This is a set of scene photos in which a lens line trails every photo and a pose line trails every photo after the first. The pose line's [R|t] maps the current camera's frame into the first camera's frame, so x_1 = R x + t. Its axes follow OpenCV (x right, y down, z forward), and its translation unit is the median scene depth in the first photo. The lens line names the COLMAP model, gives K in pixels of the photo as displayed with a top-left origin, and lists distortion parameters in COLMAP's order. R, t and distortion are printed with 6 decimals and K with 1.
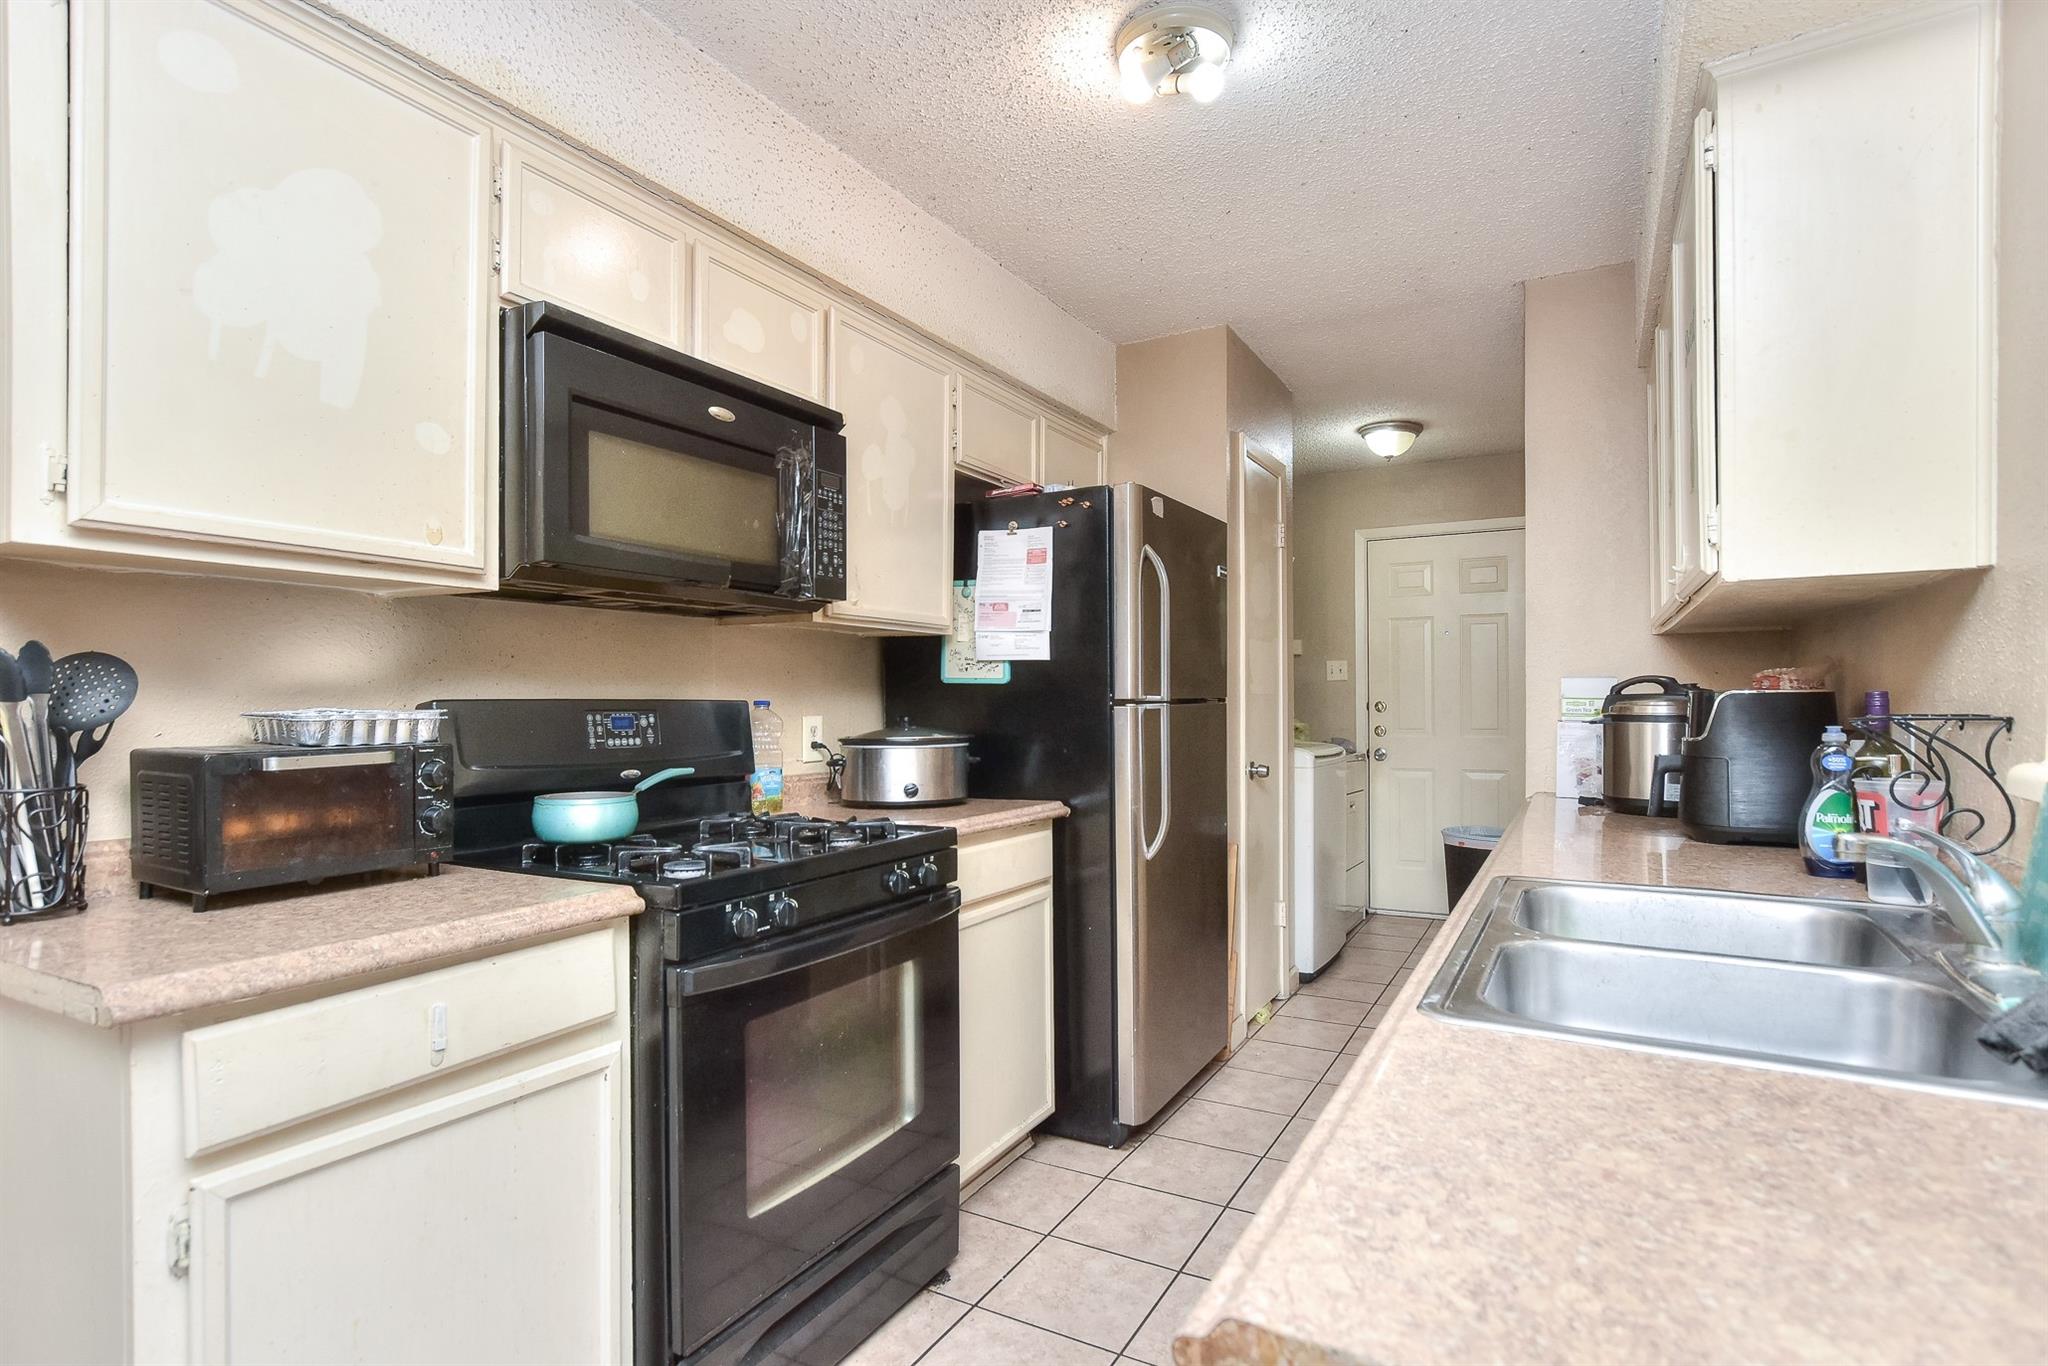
lens RADIAL K [[1027.4, 0, 1024.0], [0, 1027.4, 683.0], [0, 0, 1]] dist [-0.020966, 0.012090]
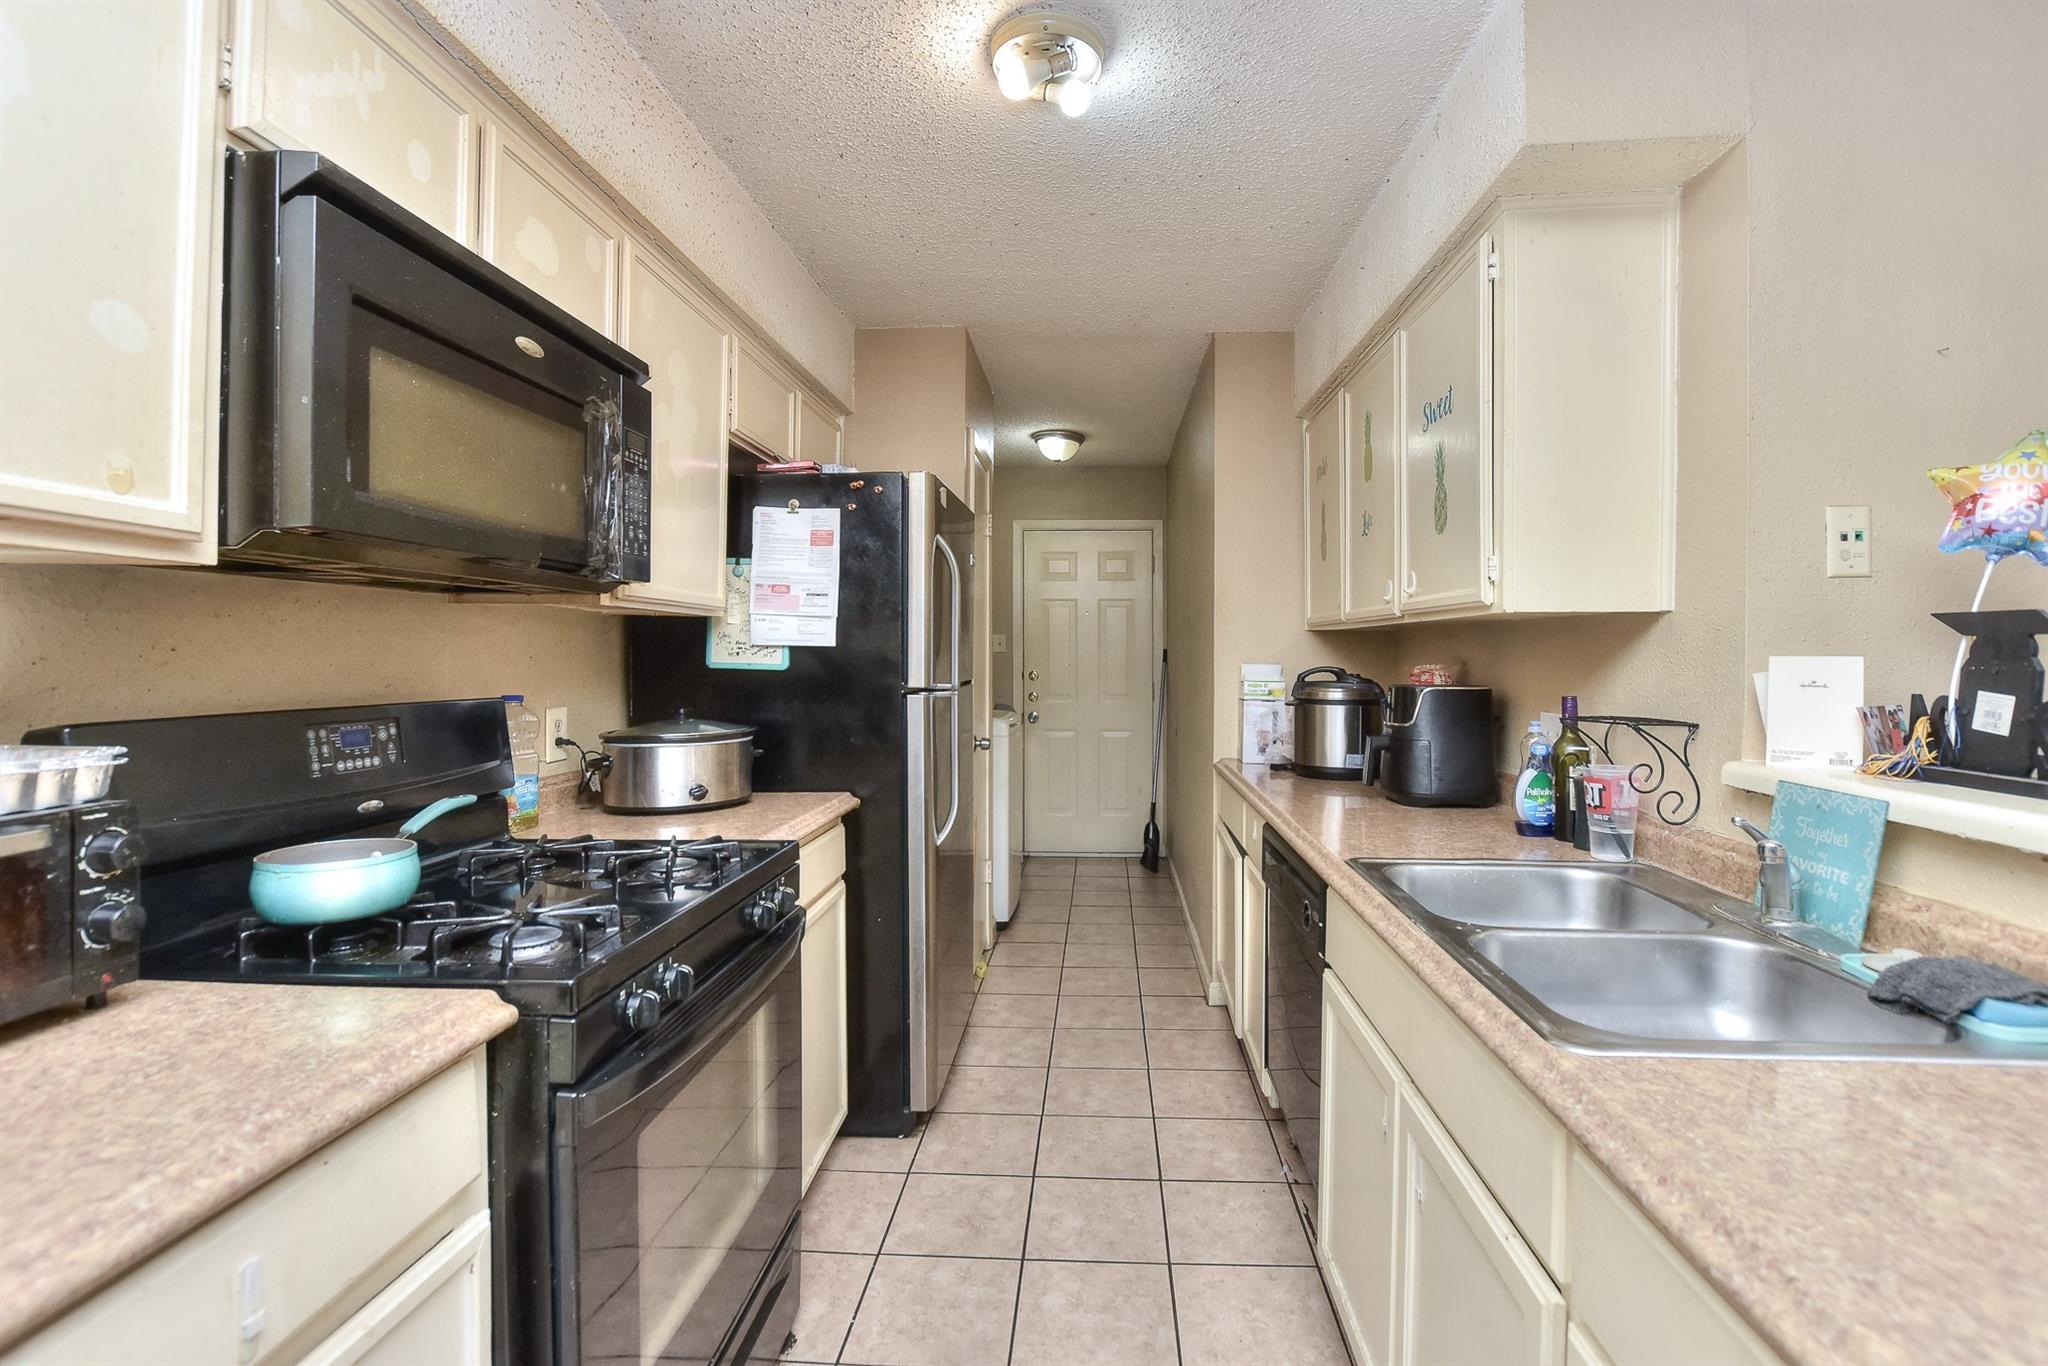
lens RADIAL K [[921.2, 0, 1091.3], [0, 921.2, 648.8], [0, 0, 1]] dist [-0.018986, 0.000918]
pose [[0.895334, 0.013928, 0.445177, -0.177319], [-0.016304, 0.999866, 0.001508, -0.030926], [-0.445097, -0.008608, 0.895441, 0.141140]]
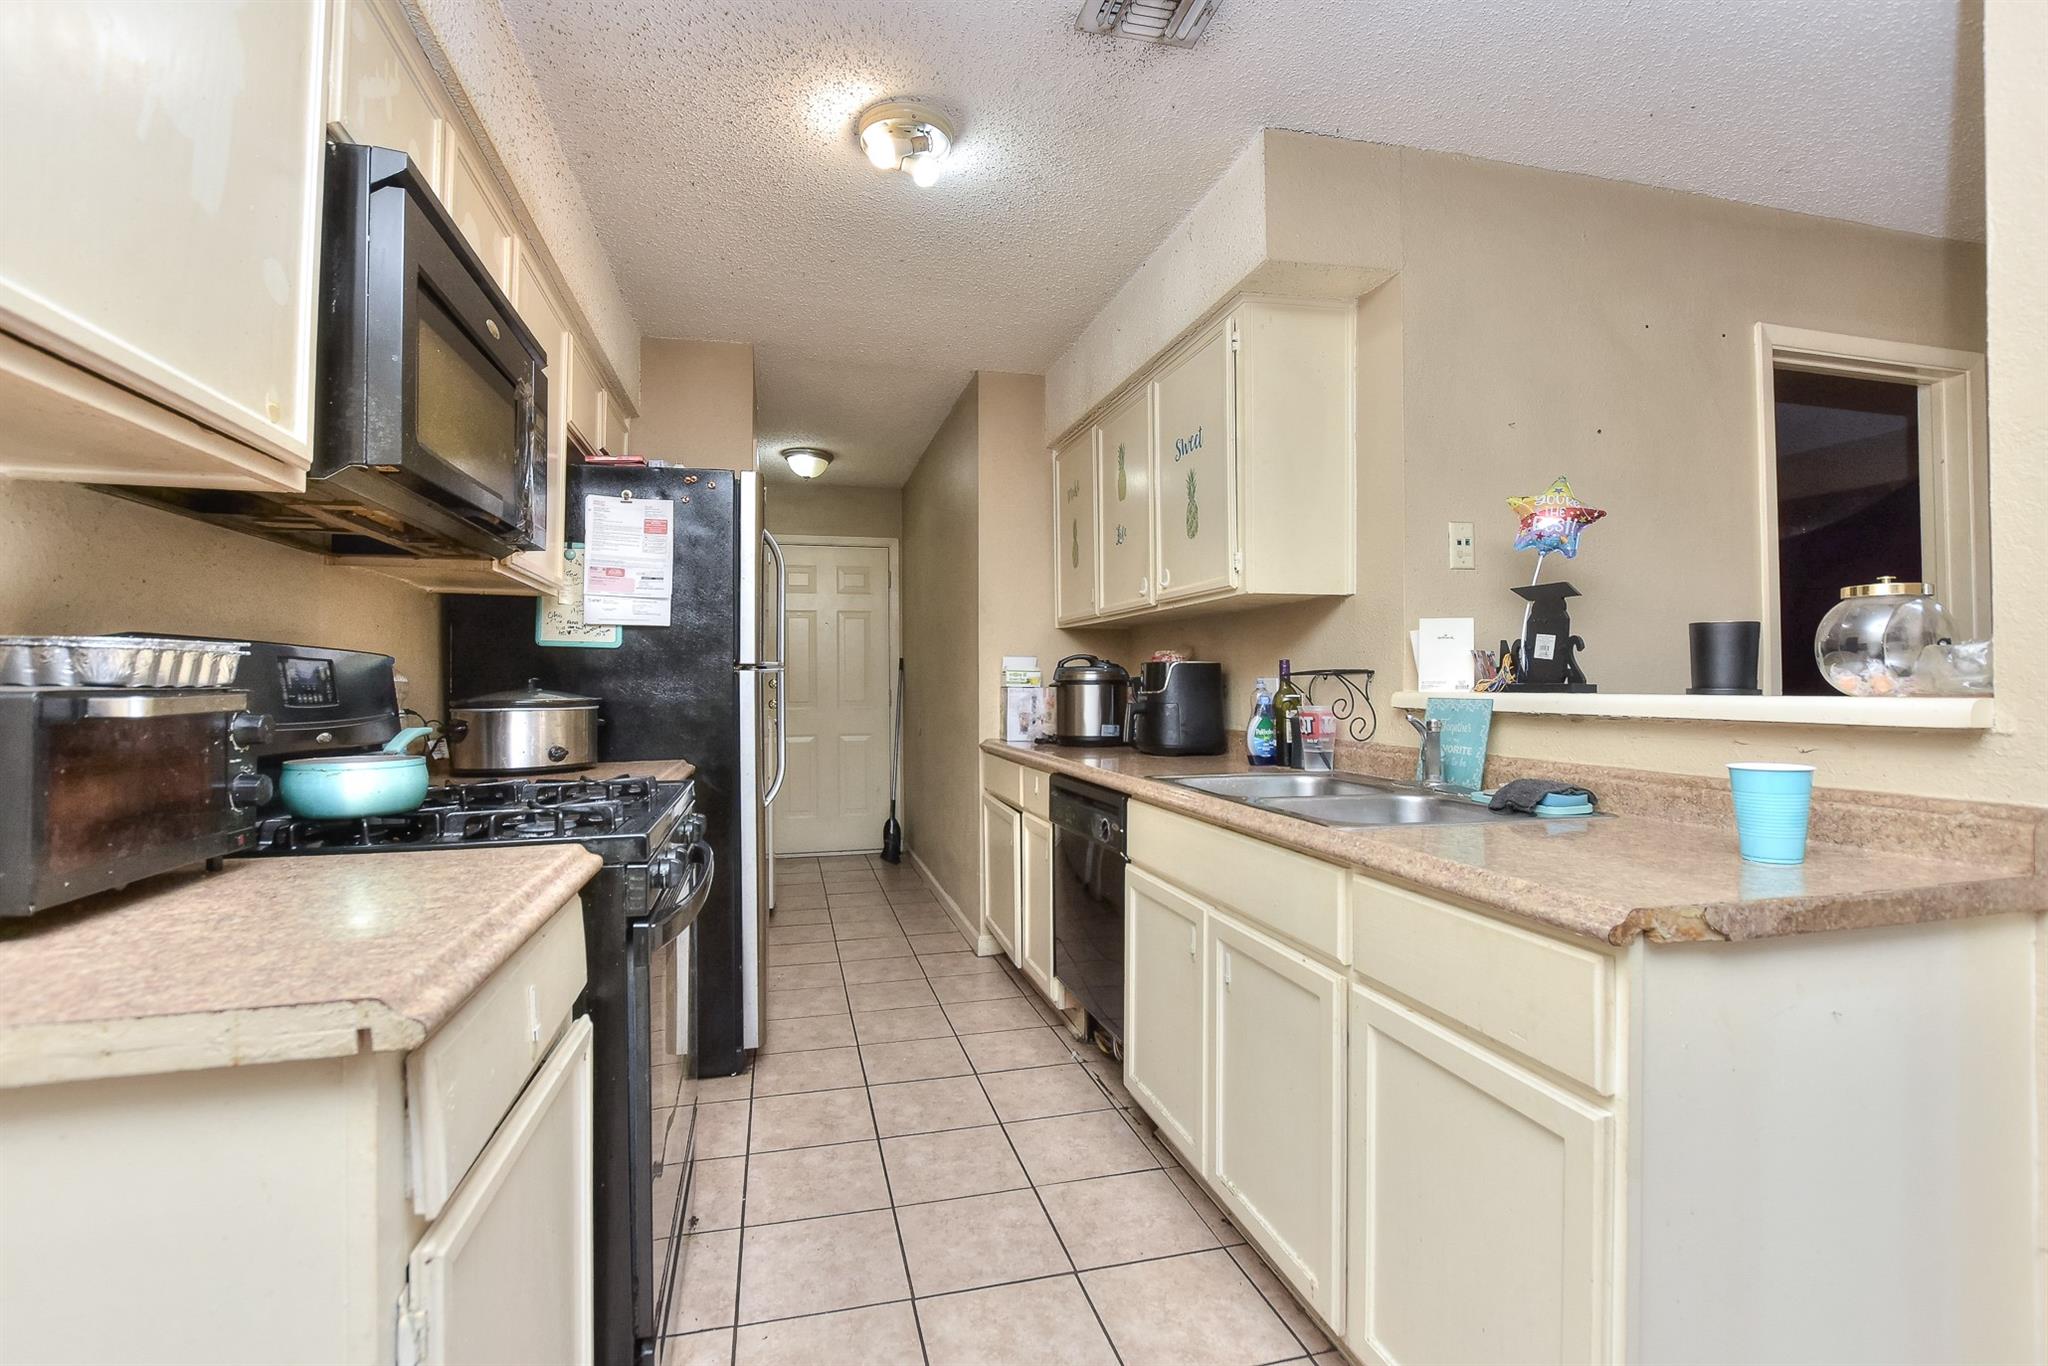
lens RADIAL K [[886.6, 0, 1049.1], [0, 886.6, 648.5], [0, 0, 1]] dist [-0.016961, 0.000138]
pose [[0.734531, 0.028461, 0.677978, -0.368457], [-0.011932, 0.999507, -0.029031, 0.026793], [-0.678470, 0.013235, 0.734509, 0.088009]]
